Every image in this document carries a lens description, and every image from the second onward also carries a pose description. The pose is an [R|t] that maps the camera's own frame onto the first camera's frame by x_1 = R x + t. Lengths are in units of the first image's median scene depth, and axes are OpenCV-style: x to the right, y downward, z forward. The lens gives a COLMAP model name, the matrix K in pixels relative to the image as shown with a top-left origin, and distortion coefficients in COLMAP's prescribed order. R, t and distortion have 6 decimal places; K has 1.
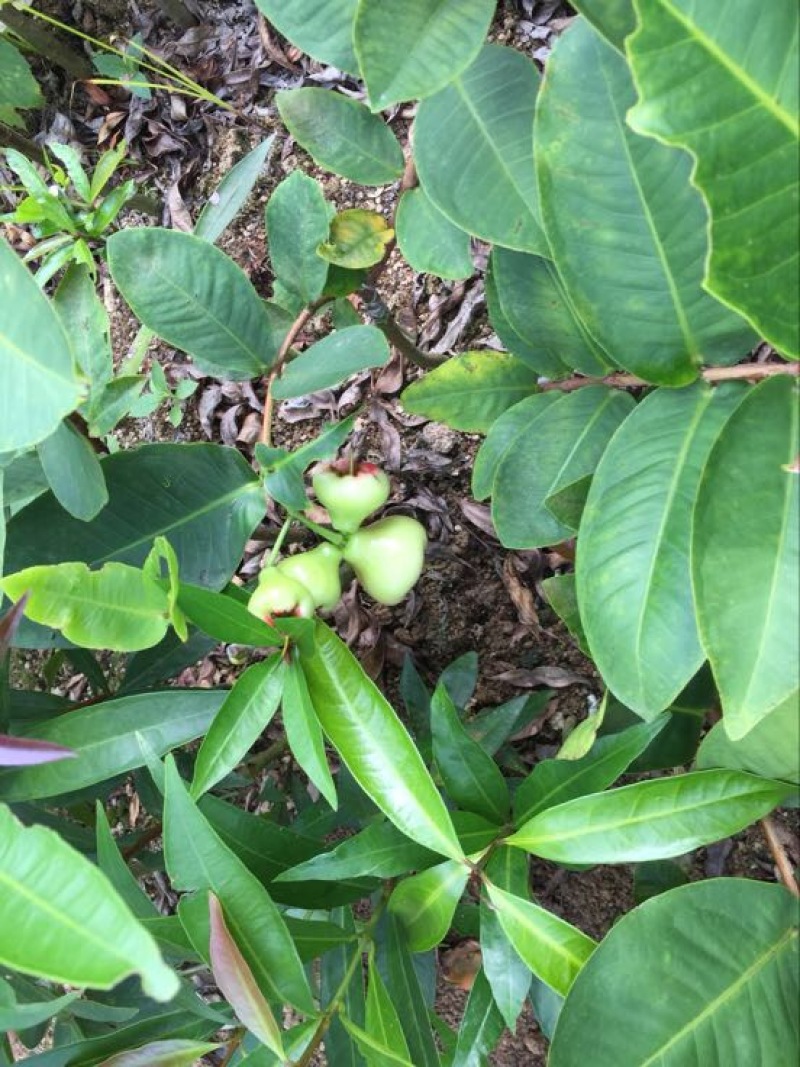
lens RADIAL K [[829.1, 0, 400.0], [0, 829.1, 533.5], [0, 0, 1]] dist [-0.001548, -0.000587]
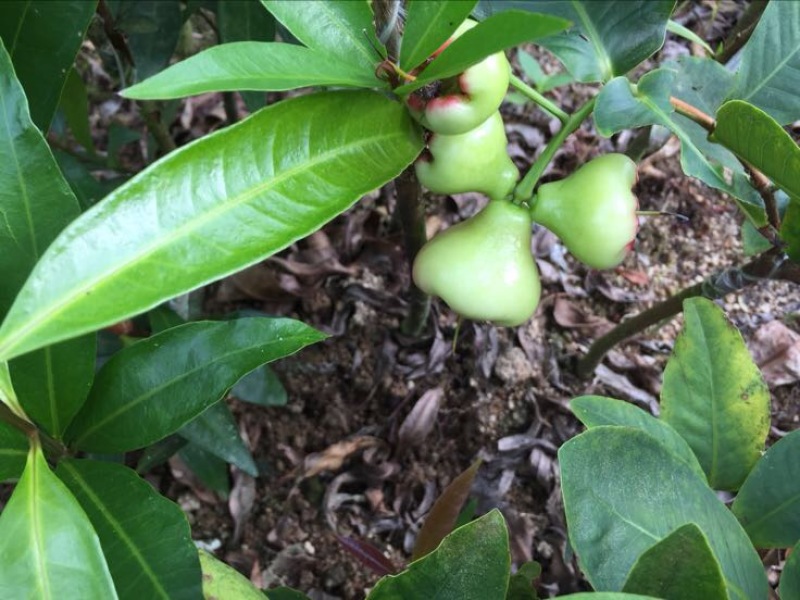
lens RADIAL K [[667.1, 0, 398.9], [0, 667.1, 298.9], [0, 0, 1]] dist [0.041206, -0.080197]
pose [[-0.014038, 0.997149, -0.074141, 0.030945], [-0.991945, -0.023223, -0.124519, 0.100531], [-0.125886, 0.071796, 0.989443, 0.277045]]
